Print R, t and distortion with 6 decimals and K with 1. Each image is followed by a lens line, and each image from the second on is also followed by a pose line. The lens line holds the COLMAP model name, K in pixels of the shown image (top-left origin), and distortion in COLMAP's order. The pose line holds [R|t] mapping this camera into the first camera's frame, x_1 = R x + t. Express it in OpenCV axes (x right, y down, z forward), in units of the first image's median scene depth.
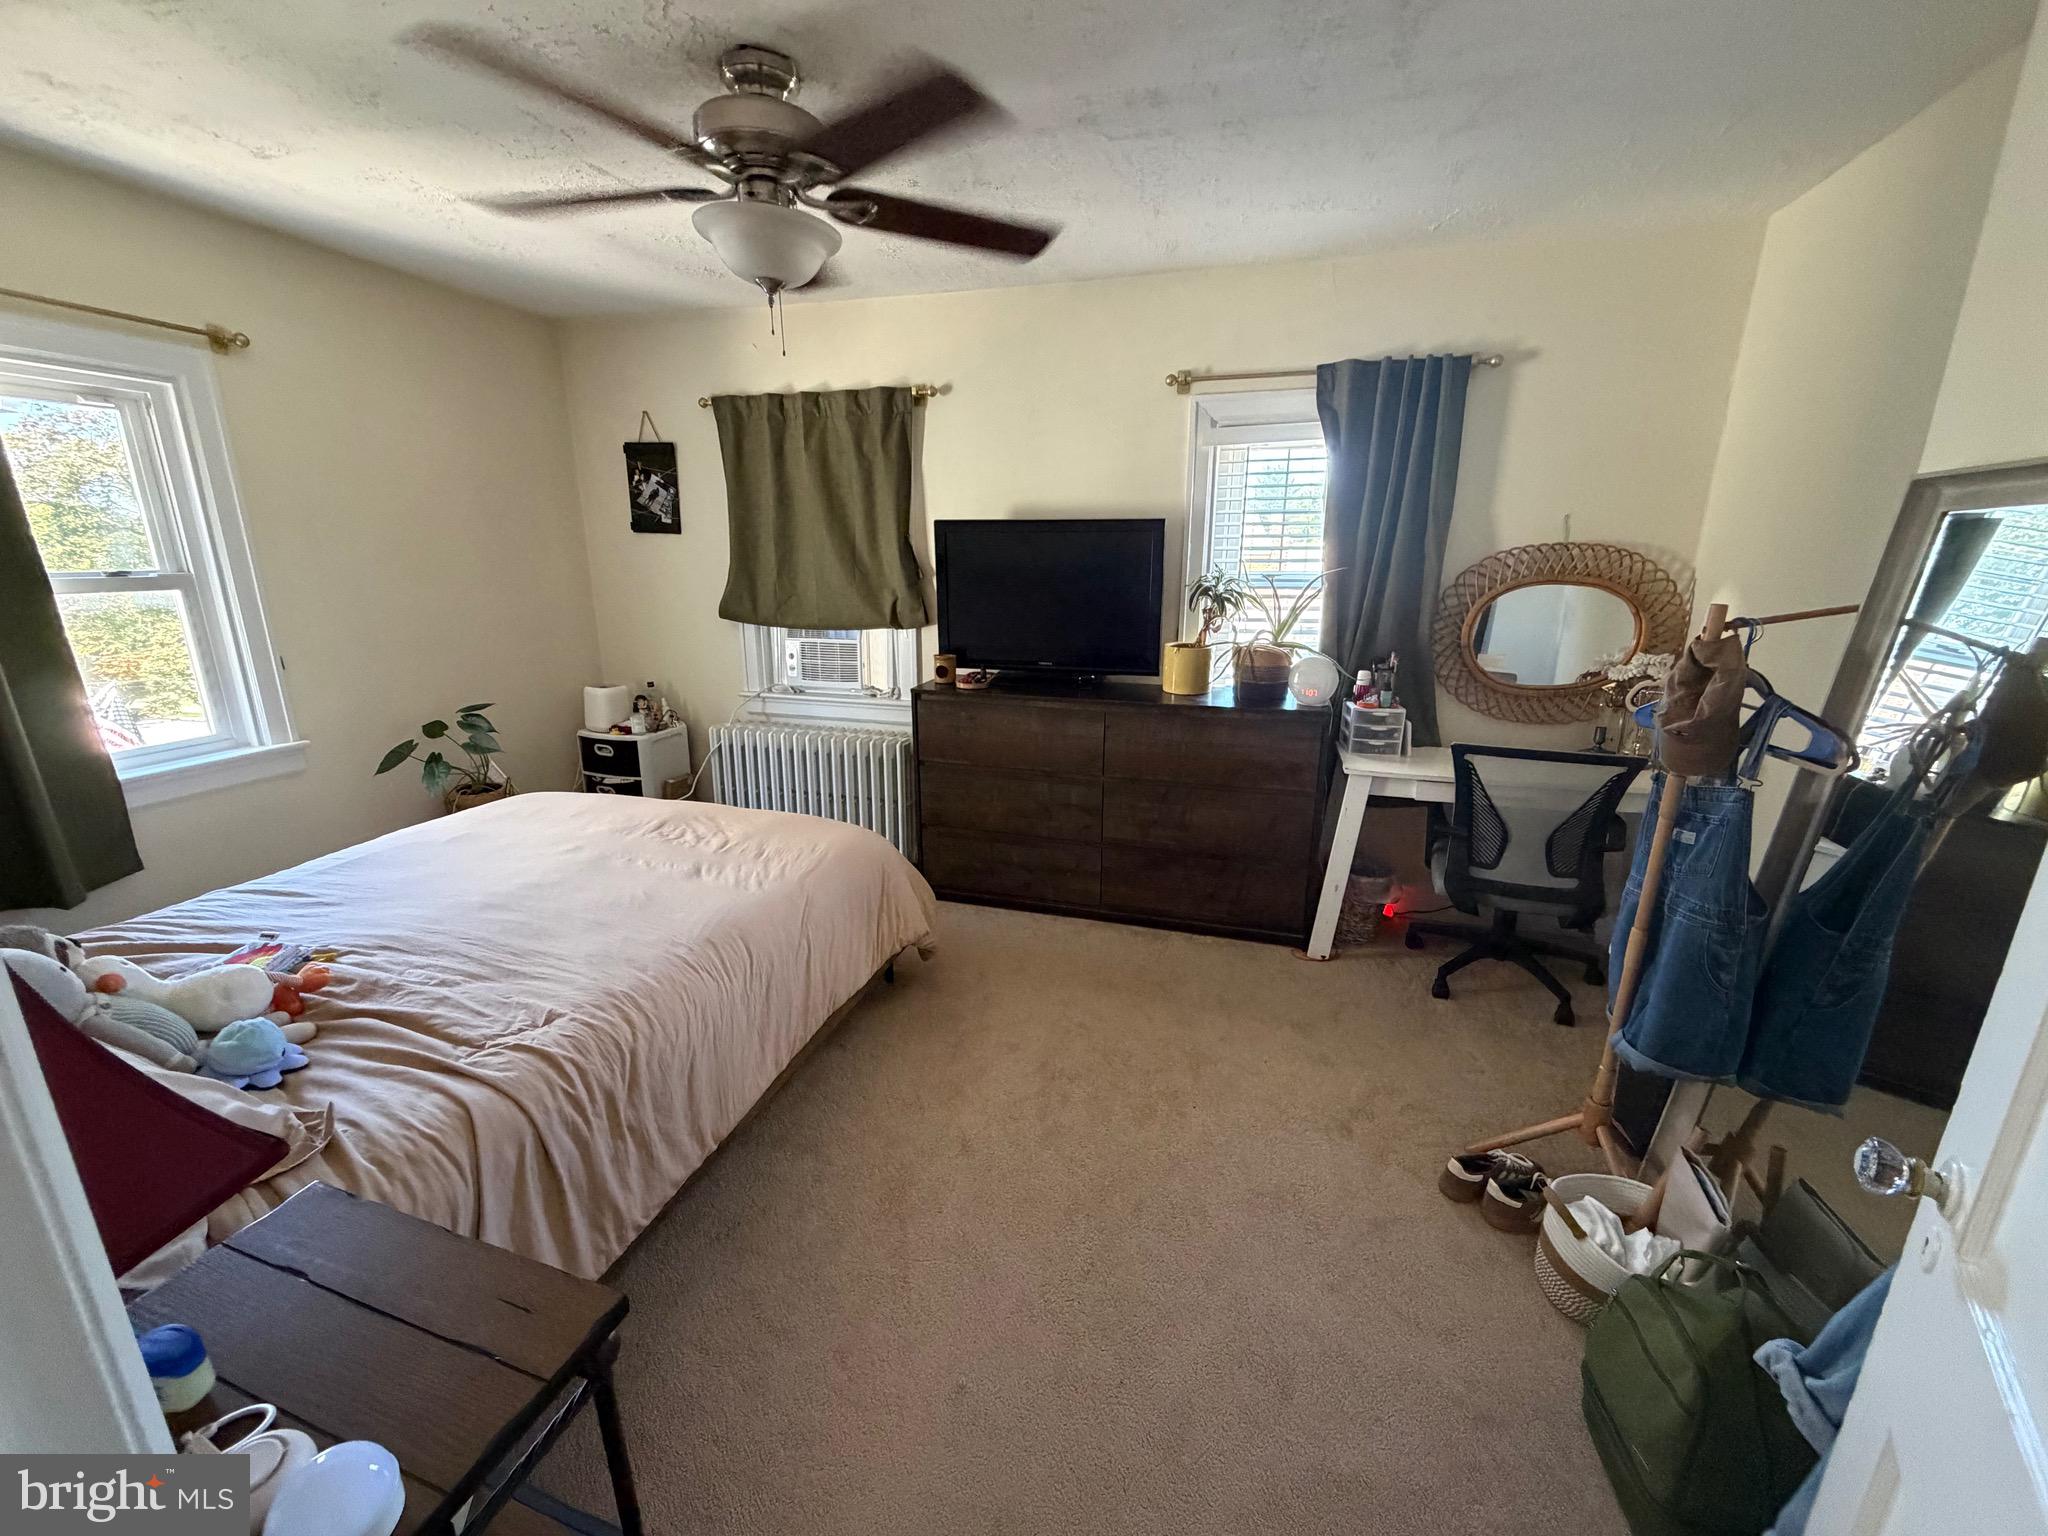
lens RADIAL K [[812.3, 0, 1014.4], [0, 812.3, 769.4], [0, 0, 1]] dist [-0.002304, 0.000595]
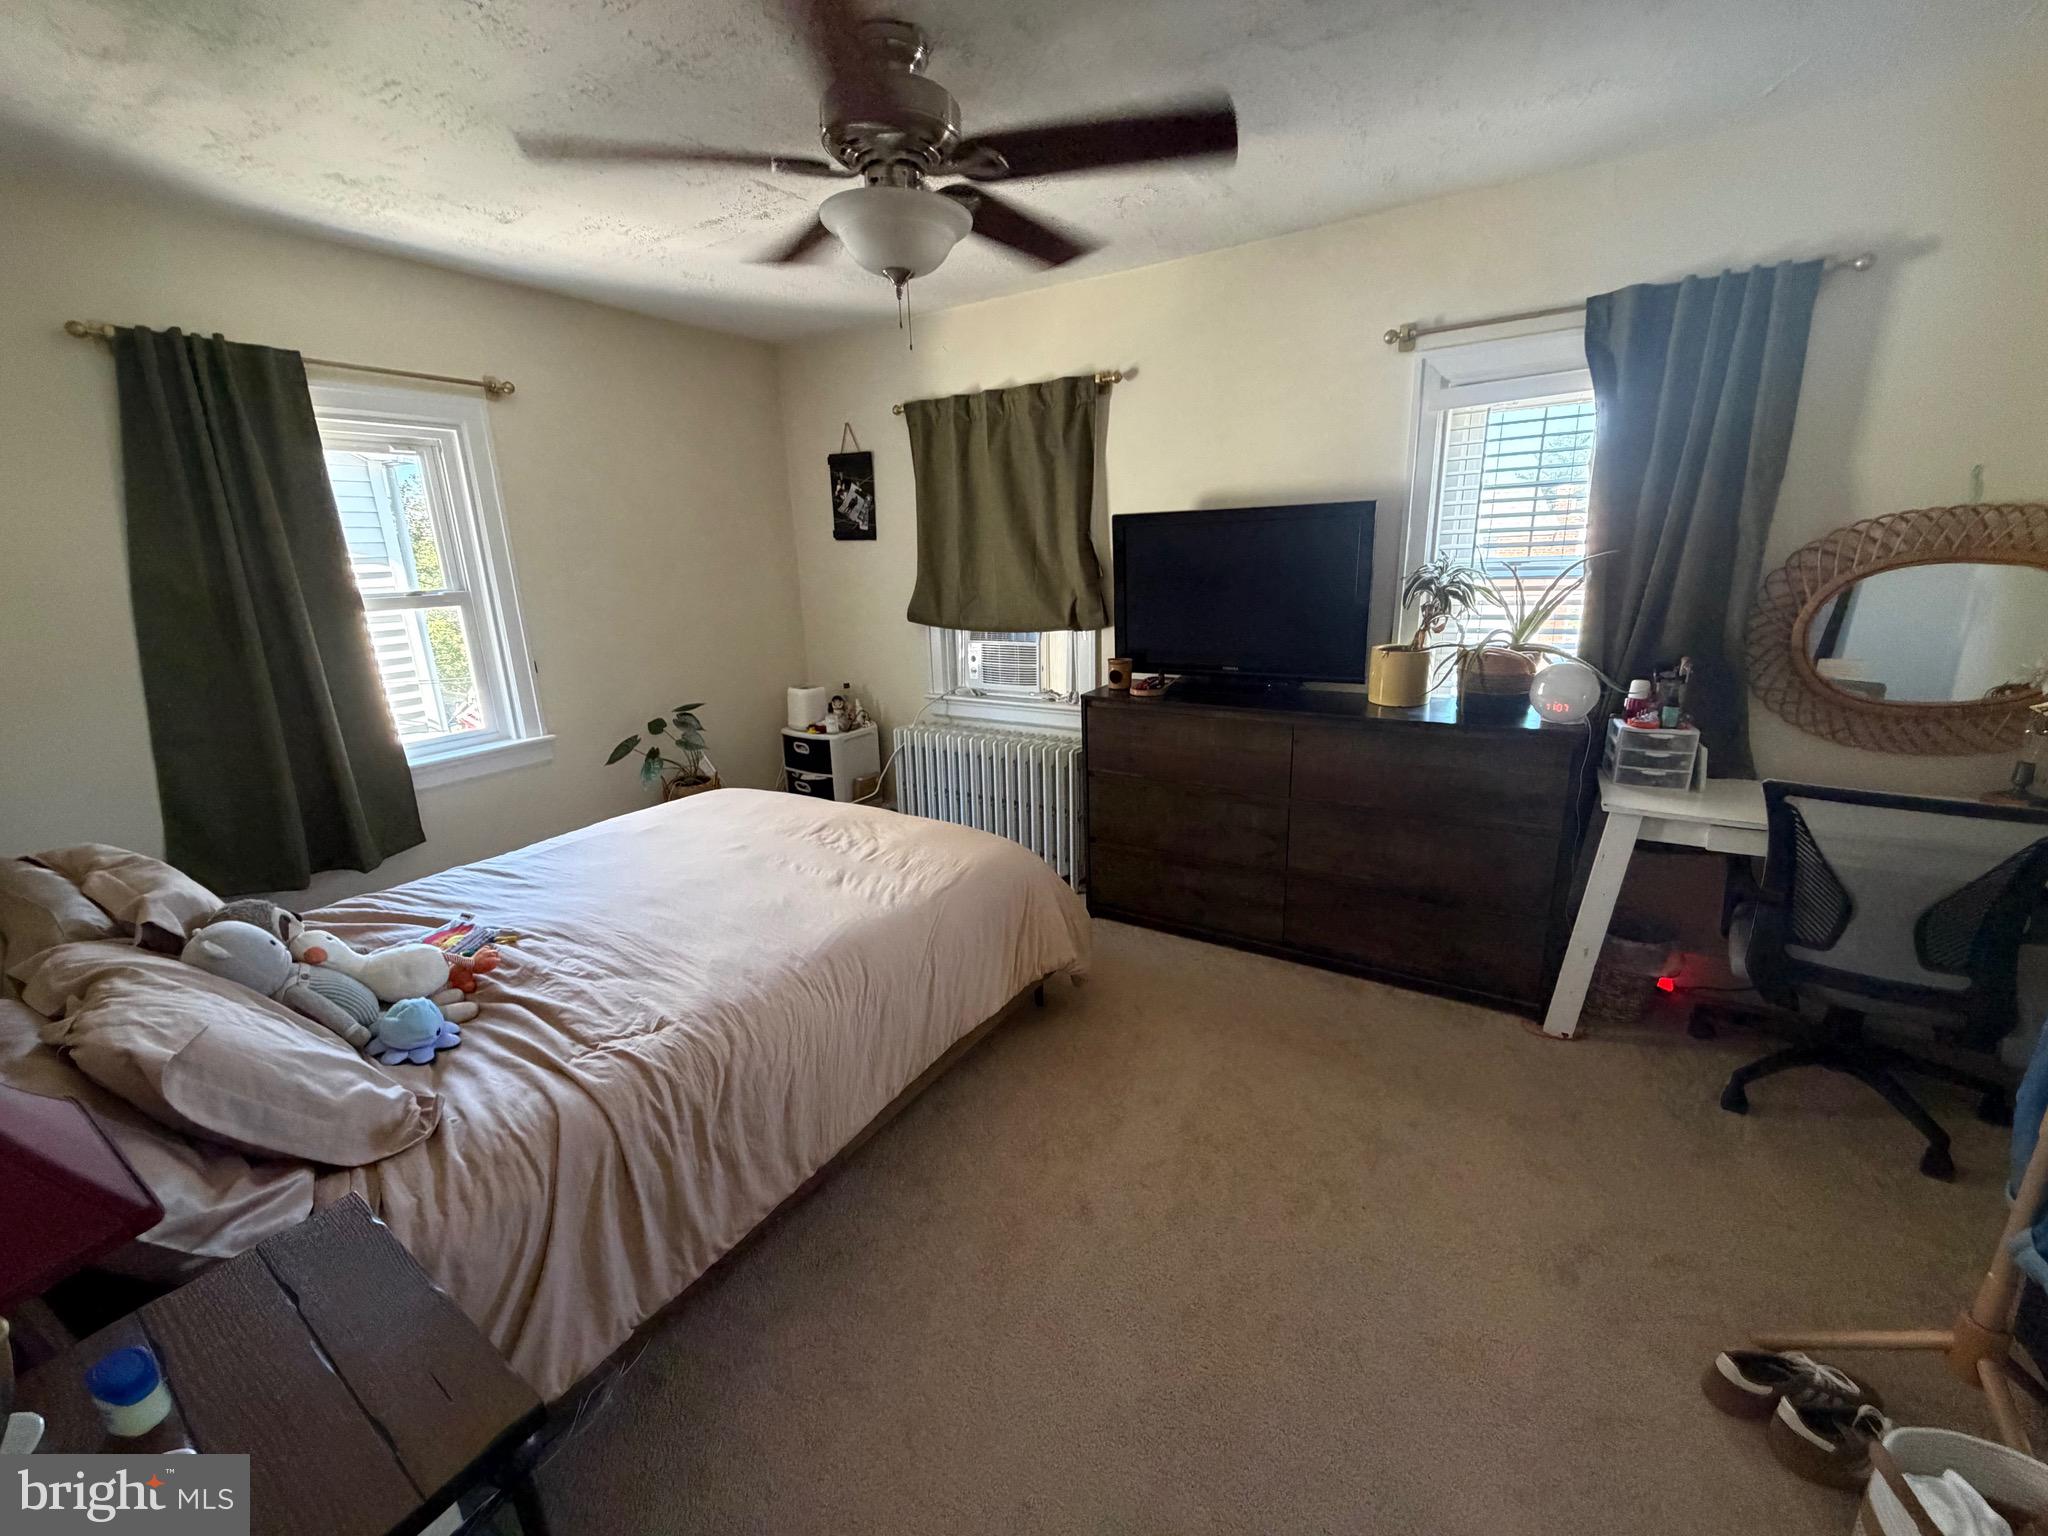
lens RADIAL K [[812.3, 0, 1015.6], [0, 812.3, 769.6], [0, 0, 1]] dist [-0.002304, 0.000595]
pose [[0.961439, 0.037256, -0.272483, 0.075155], [-0.035619, 0.999305, 0.010952, -0.025157], [0.272702, -0.000824, 0.962098, 0.086716]]
